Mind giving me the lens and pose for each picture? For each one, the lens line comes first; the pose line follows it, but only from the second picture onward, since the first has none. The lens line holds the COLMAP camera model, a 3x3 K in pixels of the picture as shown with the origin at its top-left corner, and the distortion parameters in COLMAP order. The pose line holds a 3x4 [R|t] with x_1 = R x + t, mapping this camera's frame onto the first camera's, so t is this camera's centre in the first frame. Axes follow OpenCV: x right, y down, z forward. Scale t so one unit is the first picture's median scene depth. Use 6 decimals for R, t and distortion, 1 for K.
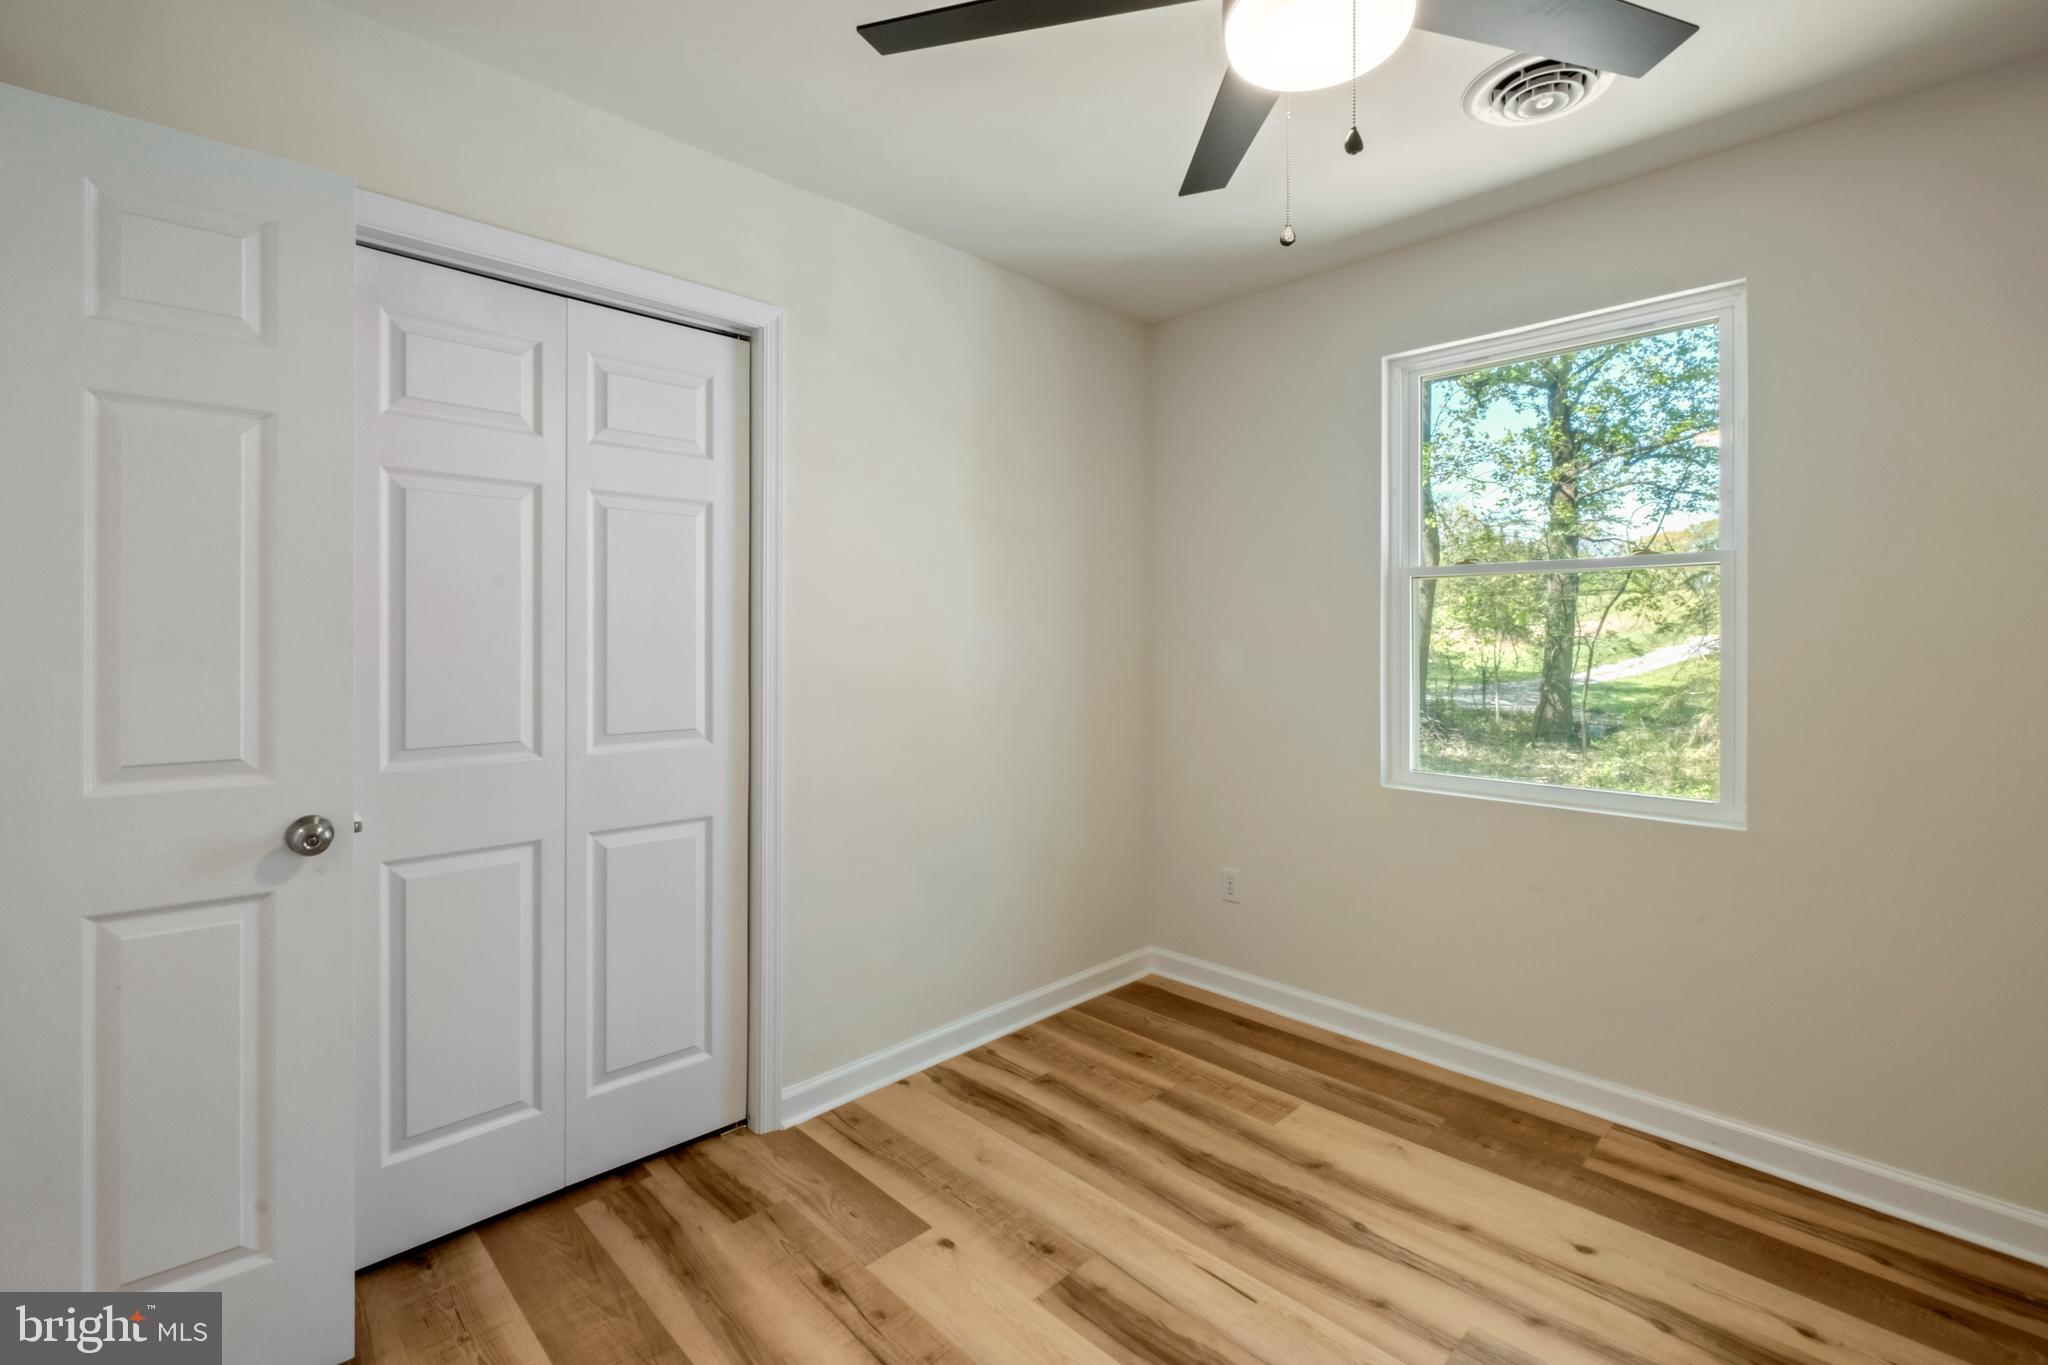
lens RADIAL K [[904.7, 0, 1009.1], [0, 904.7, 642.8], [0, 0, 1]] dist [-0.000883, -0.000937]
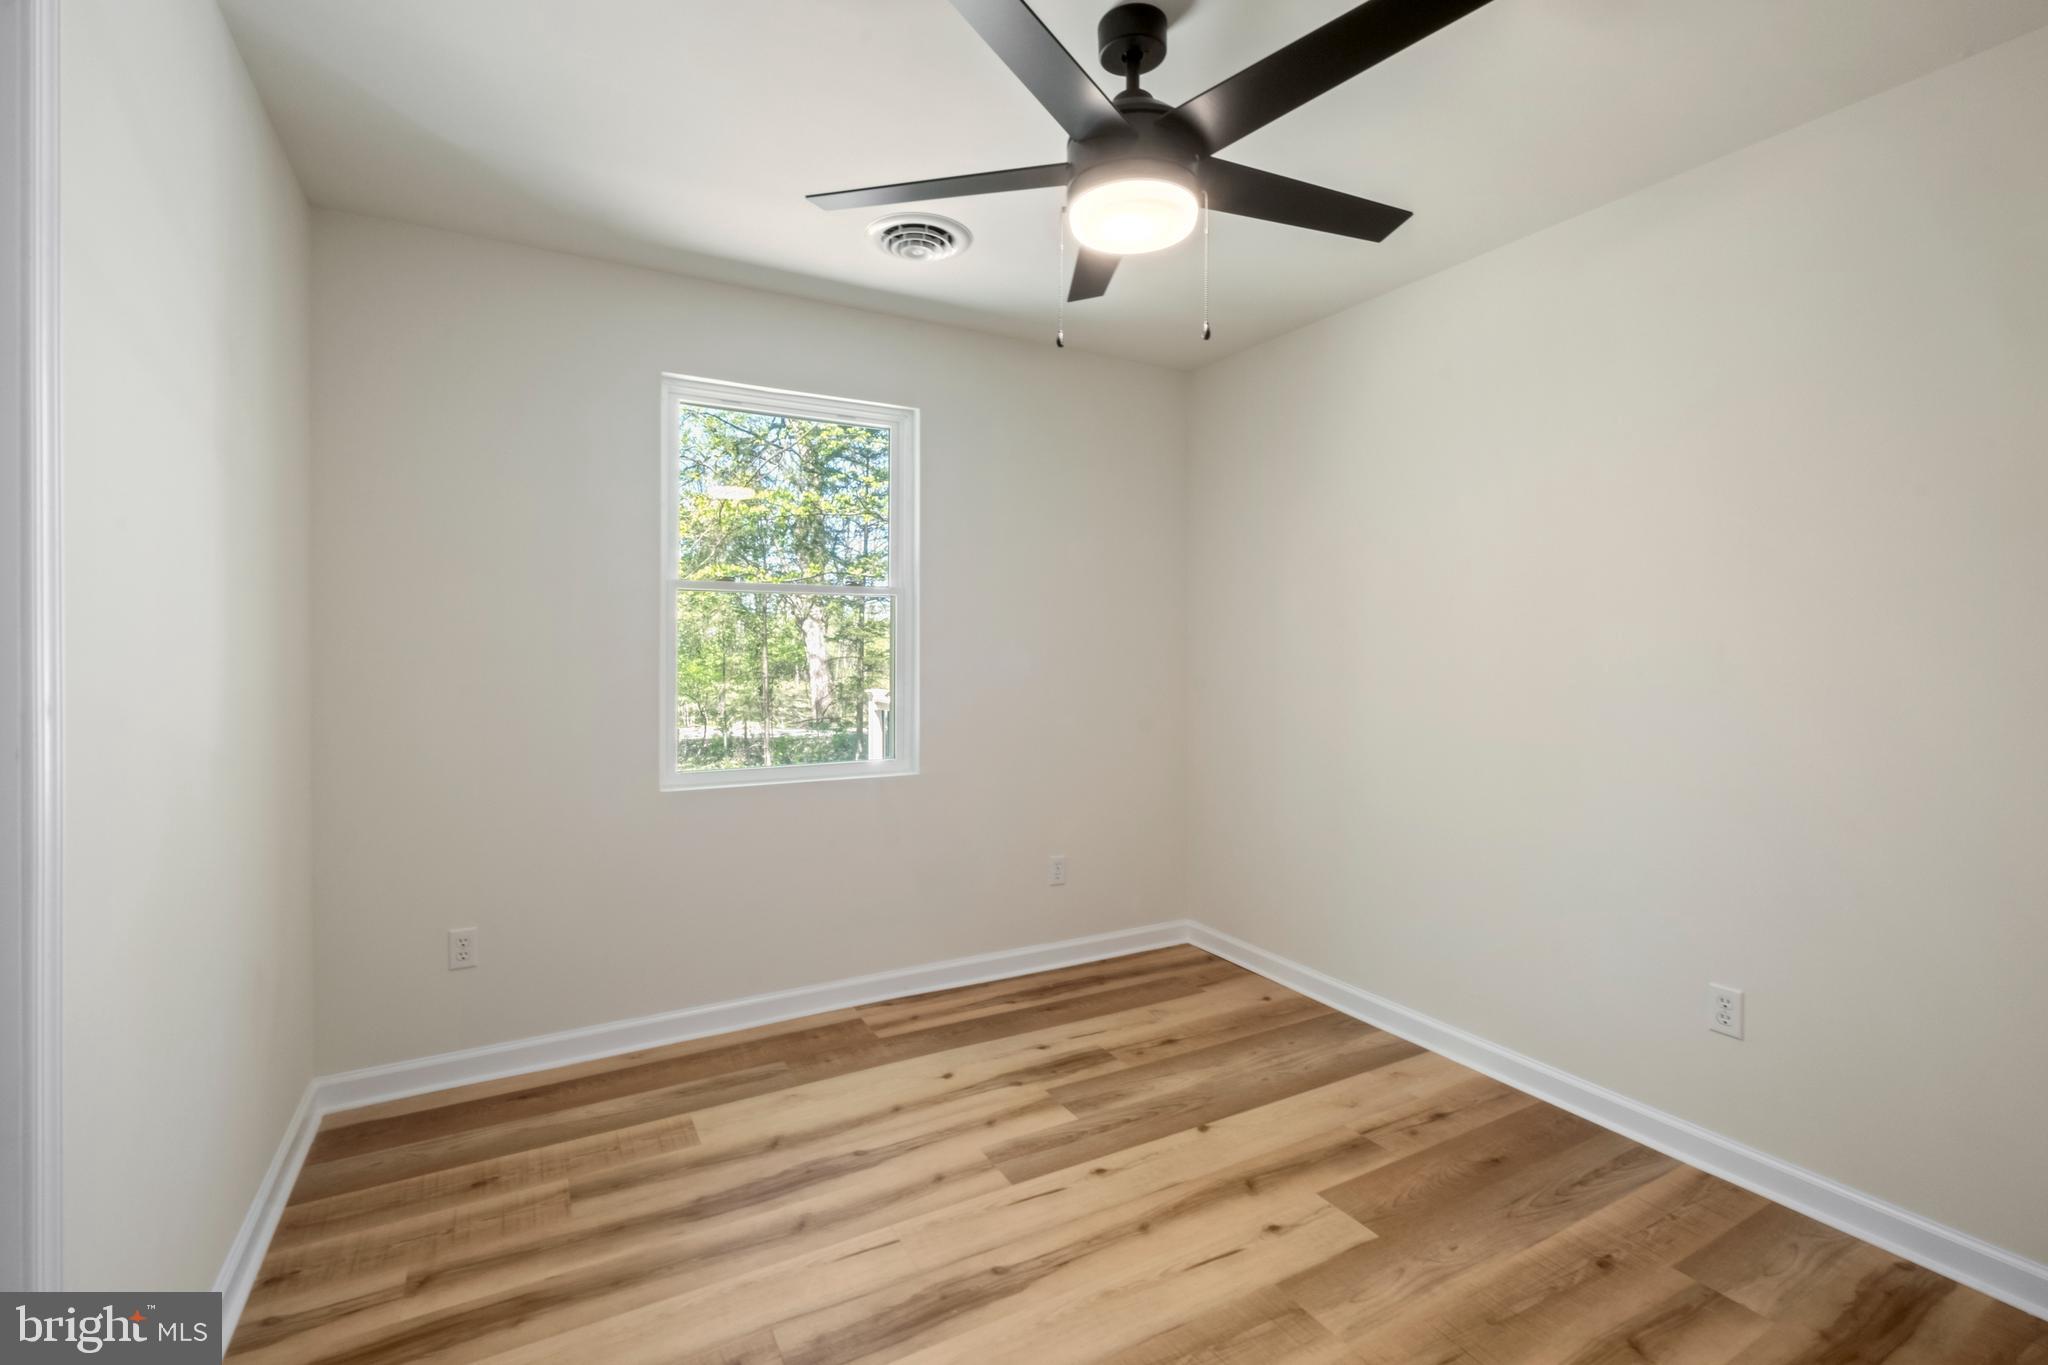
lens RADIAL K [[904.7, 0, 1009.1], [0, 904.7, 642.8], [0, 0, 1]] dist [-0.000883, -0.000937]
pose [[0.270200, -0.000369, 0.962804, -0.569505], [0.005872, 0.999982, -0.001265, -0.006869], [-0.962786, 0.005996, 0.270197, 0.415733]]
